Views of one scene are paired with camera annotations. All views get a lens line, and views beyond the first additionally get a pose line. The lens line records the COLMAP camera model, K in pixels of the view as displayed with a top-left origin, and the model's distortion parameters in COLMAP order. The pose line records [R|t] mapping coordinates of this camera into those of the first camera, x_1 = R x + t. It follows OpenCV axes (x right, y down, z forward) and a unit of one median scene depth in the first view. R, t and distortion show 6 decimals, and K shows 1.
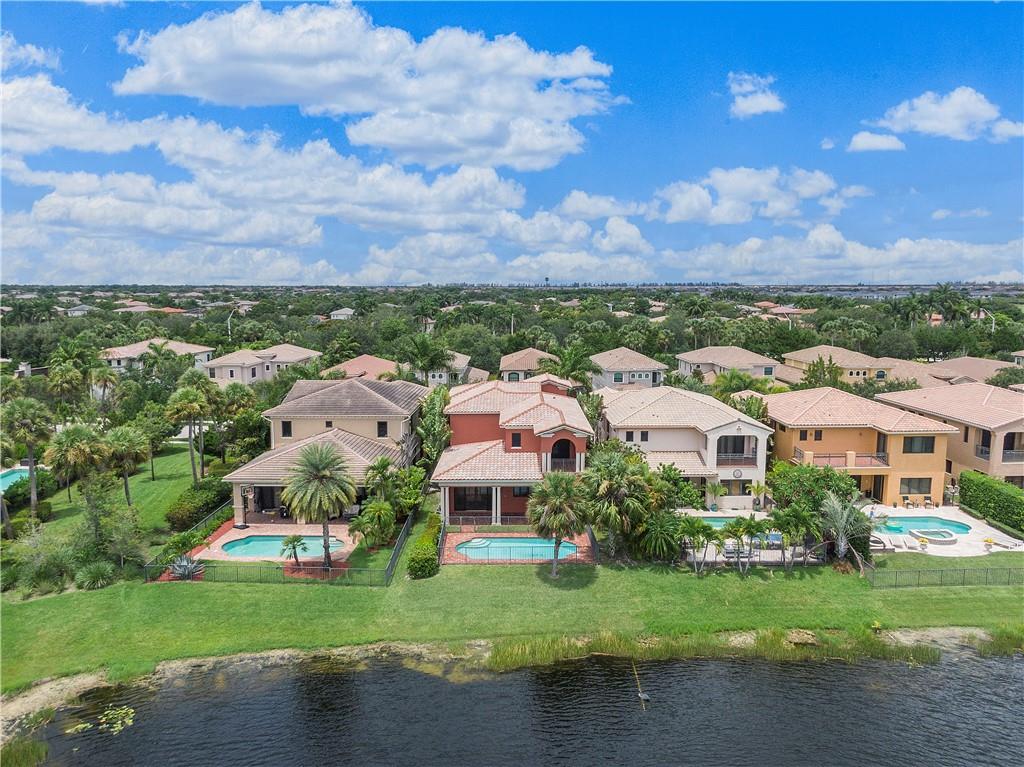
lens RADIAL K [[735.8, 0, 513.1], [0, 735.8, 386.0], [0, 0, 1]] dist [0.022688, -0.033868]
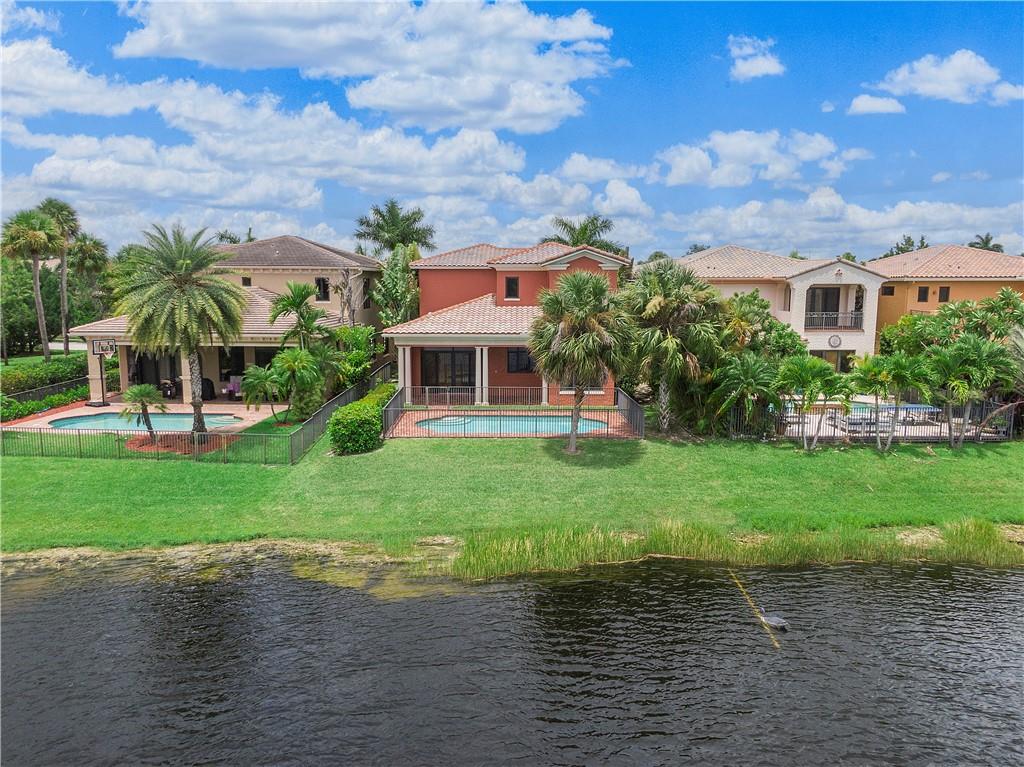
lens RADIAL K [[735.8, 0, 511.7], [0, 735.8, 385.8], [0, 0, 1]] dist [0.022688, -0.033868]
pose [[0.999994, 0.003482, 0.000661, 0.004247], [-0.003481, 0.999993, -0.001150, 0.171103], [-0.000665, 0.001147, 0.999999, 0.331630]]
